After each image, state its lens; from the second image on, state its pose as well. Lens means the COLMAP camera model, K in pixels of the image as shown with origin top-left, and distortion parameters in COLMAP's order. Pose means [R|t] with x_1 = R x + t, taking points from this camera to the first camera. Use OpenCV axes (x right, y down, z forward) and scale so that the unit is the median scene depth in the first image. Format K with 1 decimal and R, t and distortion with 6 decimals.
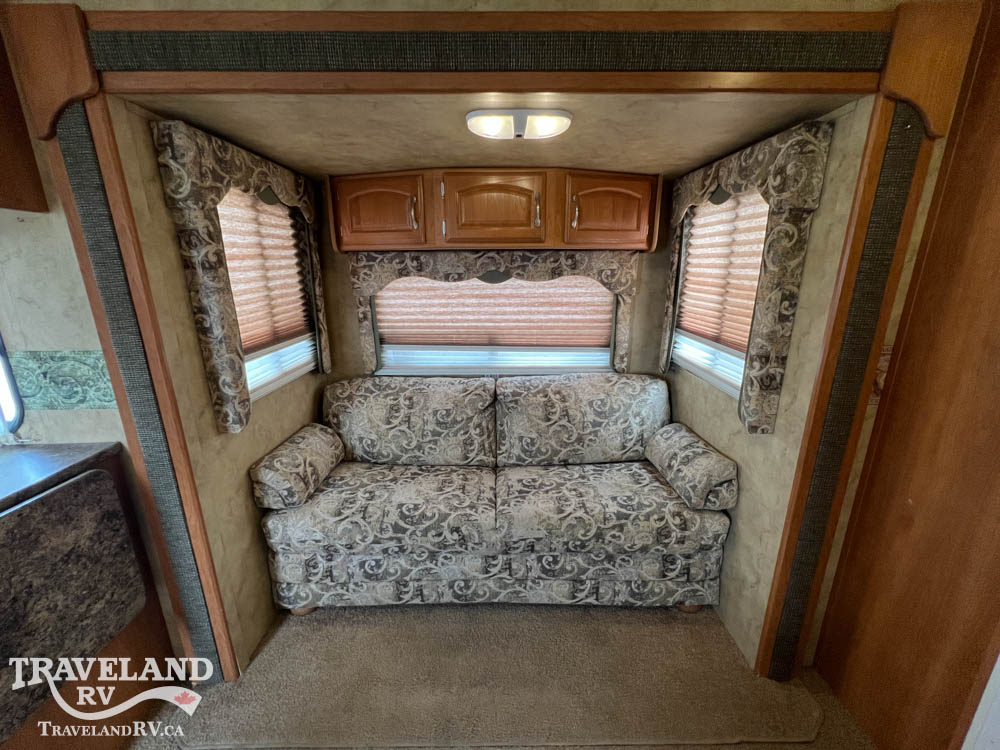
lens RADIAL K [[399.0, 0, 497.8], [0, 399.0, 374.0], [0, 0, 1]] dist [-0.001557, 0.000829]
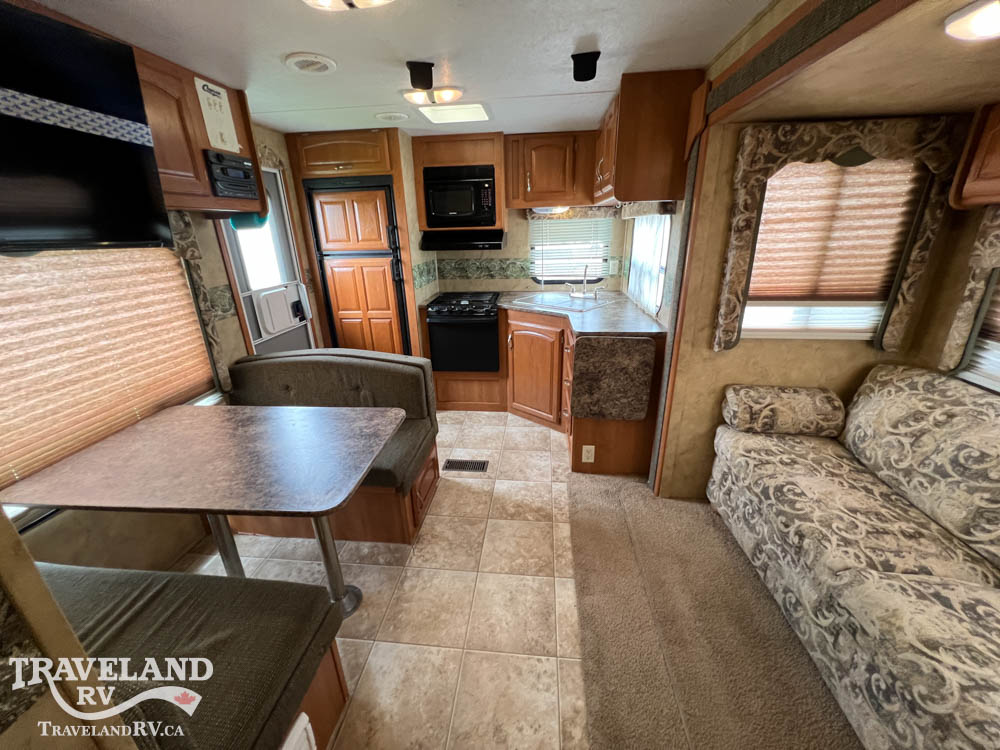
lens RADIAL K [[399.0, 0, 499.1], [0, 399.0, 374.4], [0, 0, 1]] dist [-0.001557, 0.000829]
pose [[-0.110326, 0.350806, -0.929927, 0.672629], [-0.237484, 0.899232, 0.367401, -0.100345], [0.965106, 0.261376, -0.015898, 0.270439]]
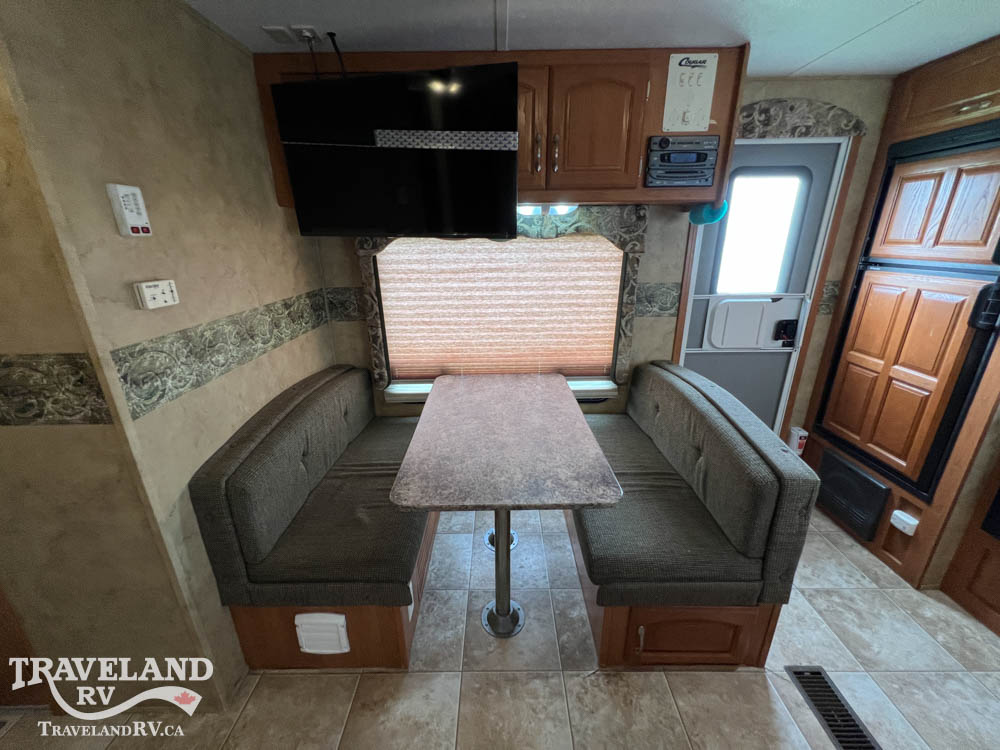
lens RADIAL K [[399.0, 0, 498.4], [0, 399.0, 374.2], [0, 0, 1]] dist [-0.001557, 0.000829]
pose [[-0.999872, 0.008573, 0.013505, -0.096326], [0.014733, 0.822394, 0.568727, -0.148009], [-0.006231, 0.568854, -0.822415, 0.496623]]
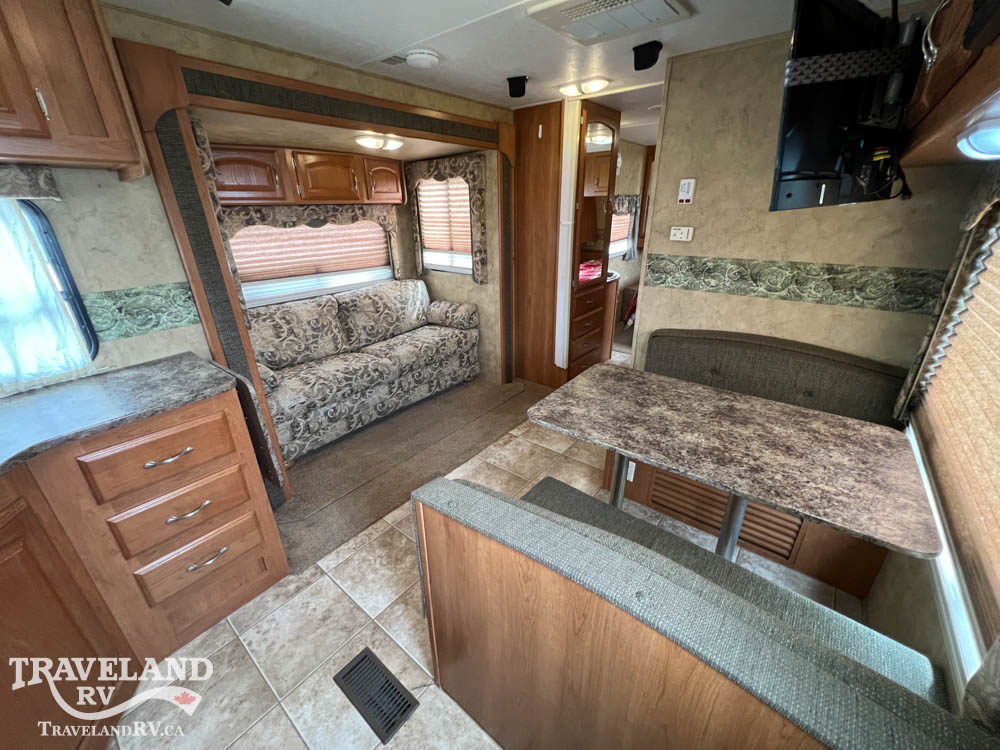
lens RADIAL K [[399.0, 0, 498.5], [0, 399.0, 374.1], [0, 0, 1]] dist [-0.001557, 0.000829]
pose [[0.633405, -0.306453, 0.710552, -1.023924], [0.219972, 0.951664, 0.214353, 0.147985], [-0.741896, 0.020529, 0.670200, -0.588144]]
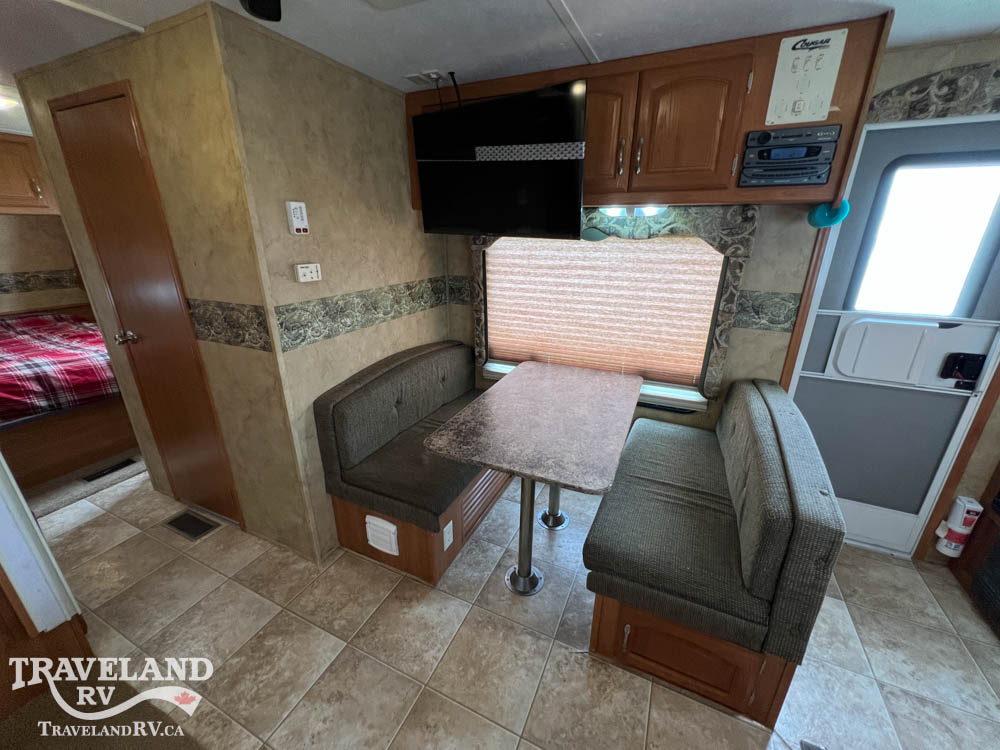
lens RADIAL K [[399.0, 0, 498.1], [0, 399.0, 374.3], [0, 0, 1]] dist [-0.001557, 0.000829]
pose [[-0.902397, -0.147572, 0.404849, -0.408219], [0.114753, 0.823300, 0.555885, -0.182470], [-0.415345, 0.548087, -0.726009, 0.551057]]
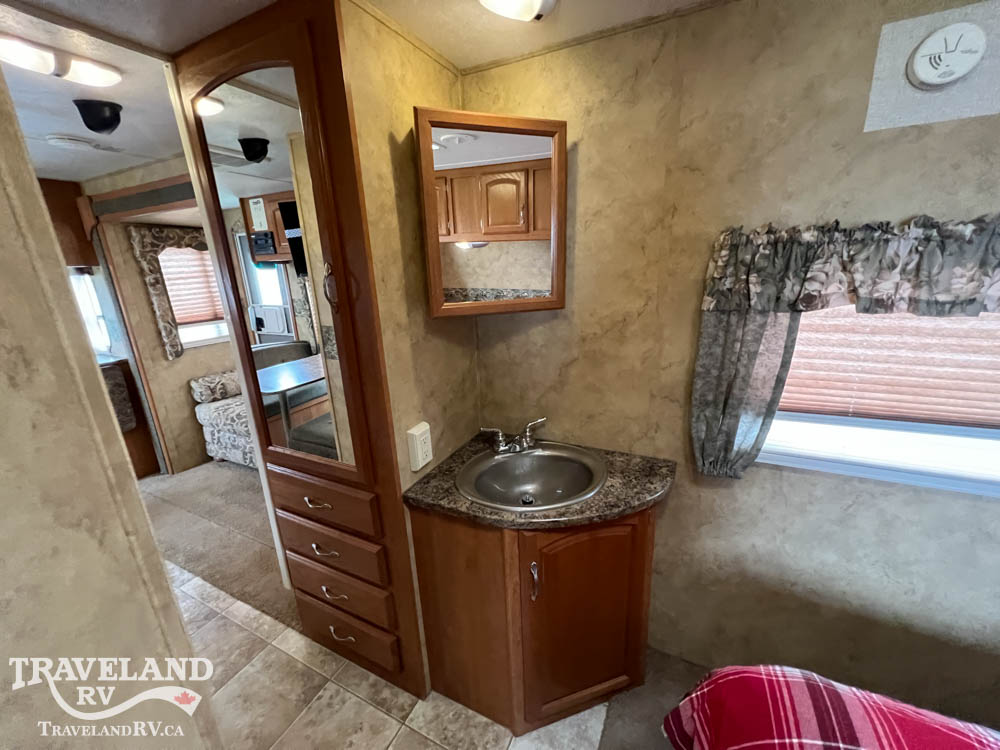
lens RADIAL K [[399.0, 0, 498.6], [0, 399.0, 375.0], [0, 0, 1]] dist [-0.001557, 0.000829]
pose [[0.890442, 0.097953, -0.444429, 1.692094], [-0.087771, 0.995191, 0.043487, -0.019363], [0.446552, 0.000285, 0.894758, -0.134209]]
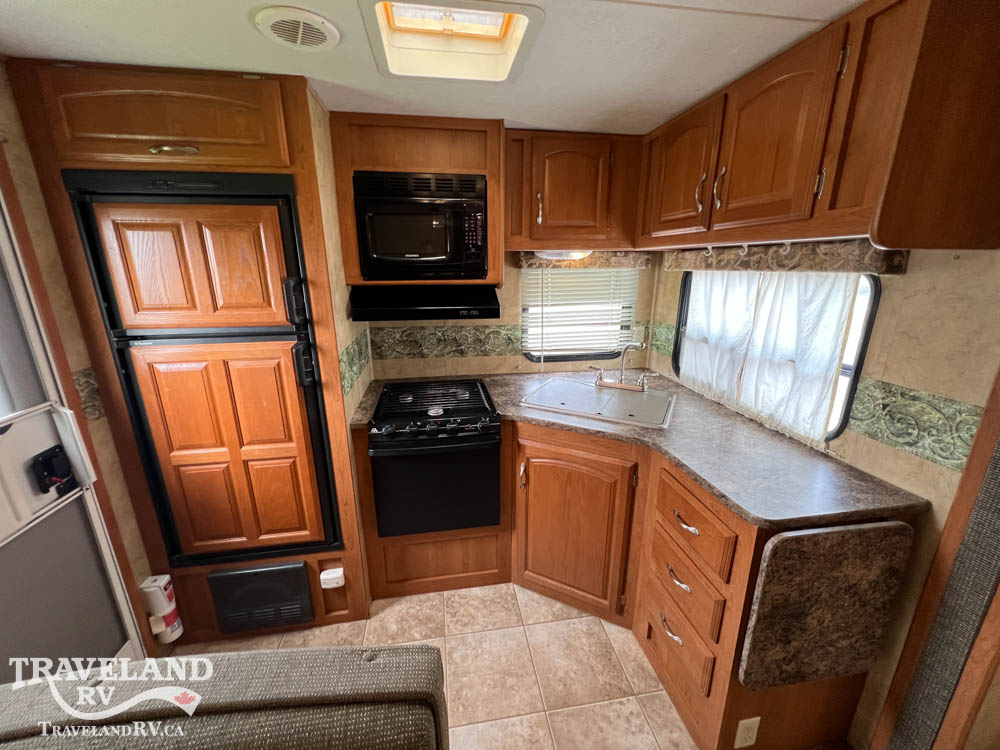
lens RADIAL K [[399.0, 0, 499.2], [0, 399.0, 374.2], [0, 0, 1]] dist [-0.001557, 0.000829]
pose [[0.153741, 0.266558, -0.951478, -0.262174], [-0.258087, 0.940332, 0.221734, -0.035970], [0.953811, 0.211475, 0.213363, -0.129761]]
